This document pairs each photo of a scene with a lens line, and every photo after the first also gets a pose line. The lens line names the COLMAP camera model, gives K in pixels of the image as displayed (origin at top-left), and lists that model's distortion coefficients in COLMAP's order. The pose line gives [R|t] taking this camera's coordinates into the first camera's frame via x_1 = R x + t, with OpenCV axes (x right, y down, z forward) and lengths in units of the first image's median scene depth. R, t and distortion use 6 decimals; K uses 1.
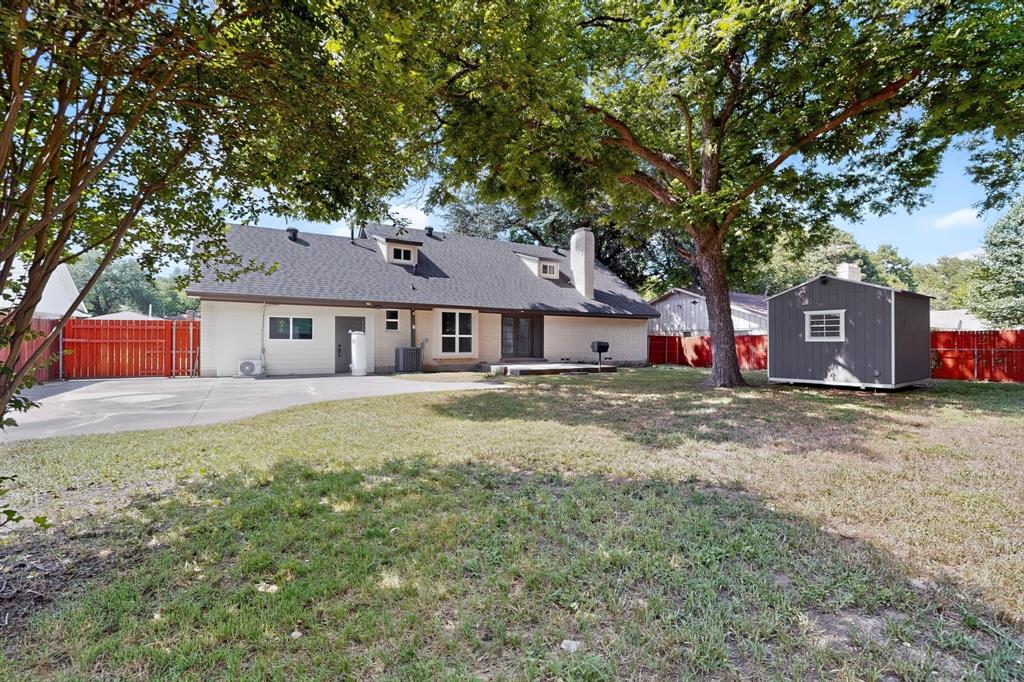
lens RADIAL K [[449.9, 0, 510.7], [0, 449.9, 336.2], [0, 0, 1]] dist [0.003880, 0.000412]
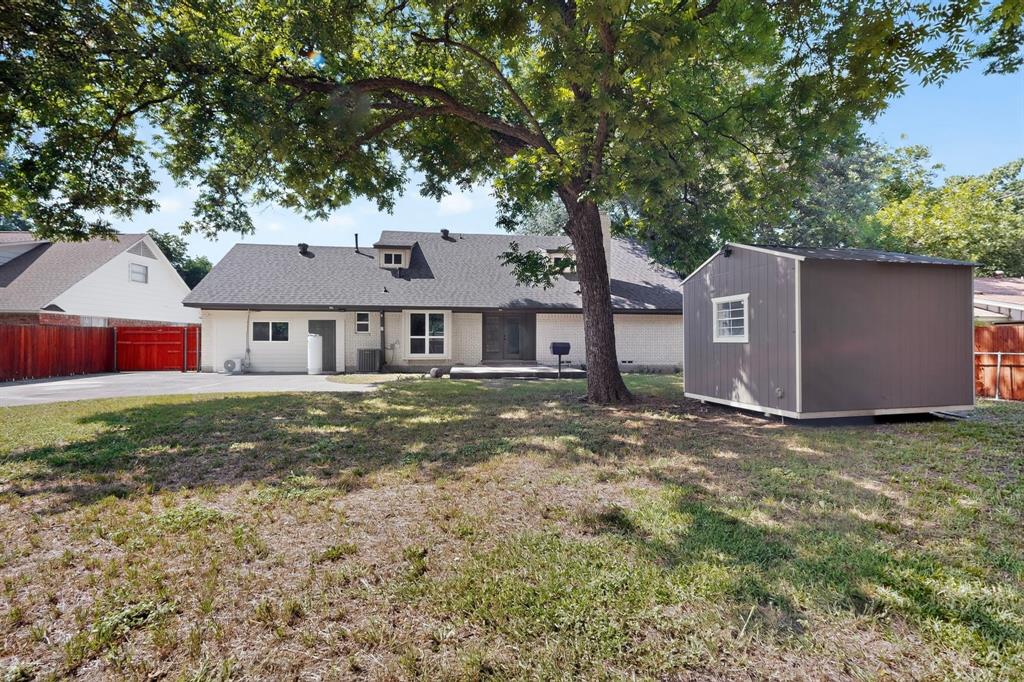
lens RADIAL K [[449.9, 0, 511.5], [0, 449.9, 339.2], [0, 0, 1]] dist [0.003880, 0.000412]
pose [[0.913918, -0.004590, -0.405872, 0.458334], [0.006045, 0.999979, 0.002302, 0.002747], [0.405853, -0.004557, 0.913927, 0.174038]]
